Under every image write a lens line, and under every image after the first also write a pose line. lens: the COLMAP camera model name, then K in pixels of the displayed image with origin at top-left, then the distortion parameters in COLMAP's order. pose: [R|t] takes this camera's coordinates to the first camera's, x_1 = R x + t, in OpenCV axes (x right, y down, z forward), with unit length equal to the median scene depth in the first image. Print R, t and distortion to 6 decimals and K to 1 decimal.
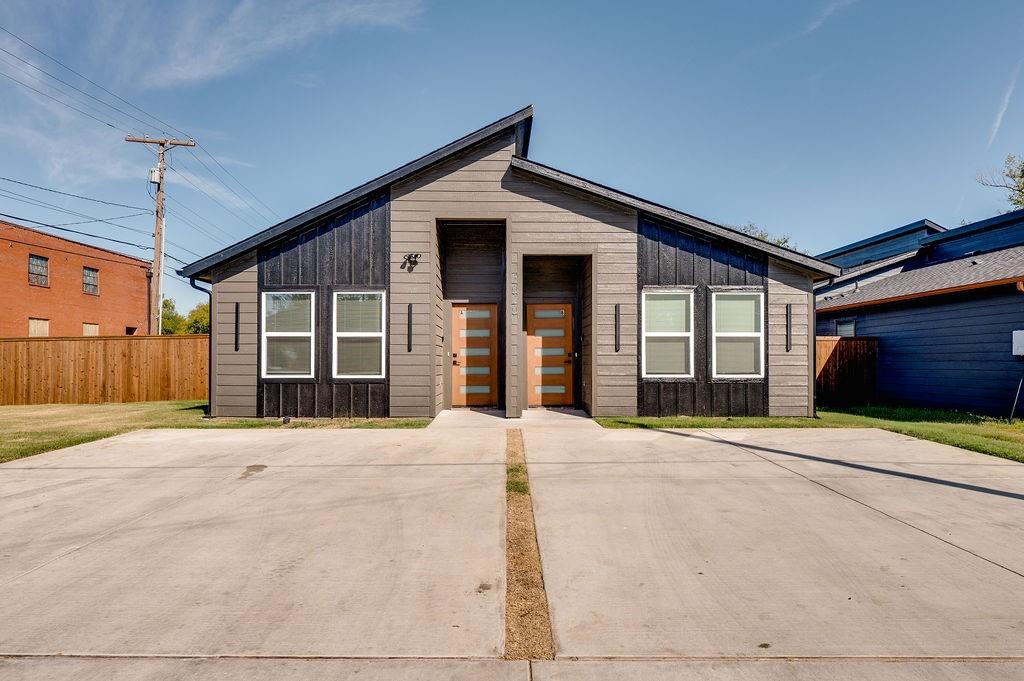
lens RADIAL K [[553.1, 0, 511.4], [0, 553.1, 348.3], [0, 0, 1]] dist [-0.024334, -0.000322]
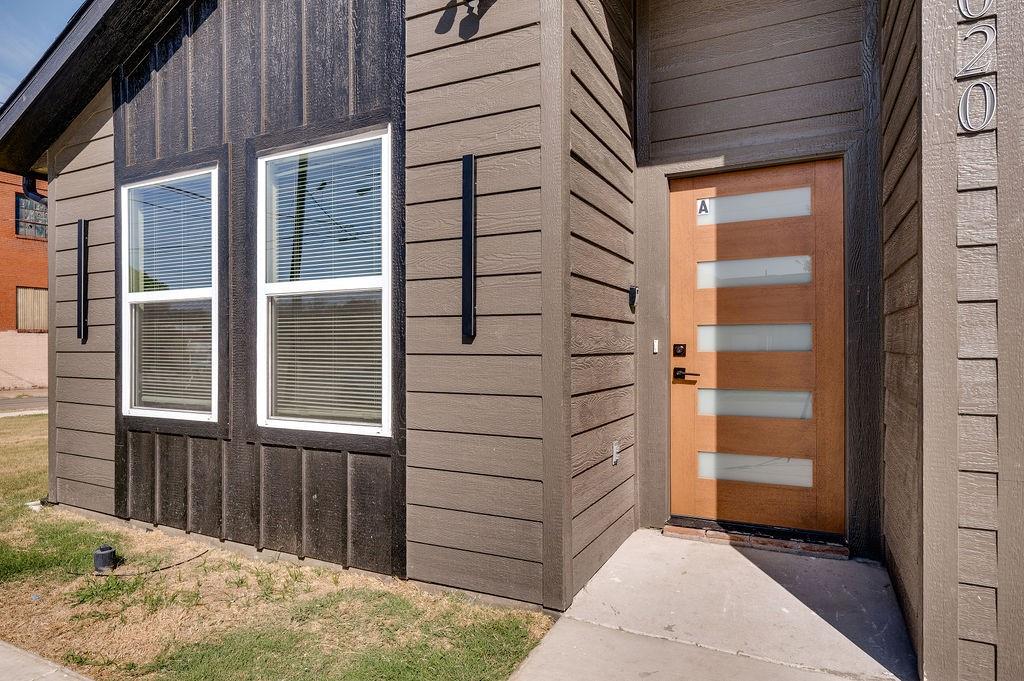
lens RADIAL K [[553.1, 0, 511.5], [0, 553.1, 344.8], [0, 0, 1]] dist [-0.024334, -0.000322]
pose [[0.871917, -0.002134, -0.489649, -0.038723], [0.015448, 0.999613, 0.023153, 0.001542], [0.489409, -0.027751, 0.871612, 0.784830]]
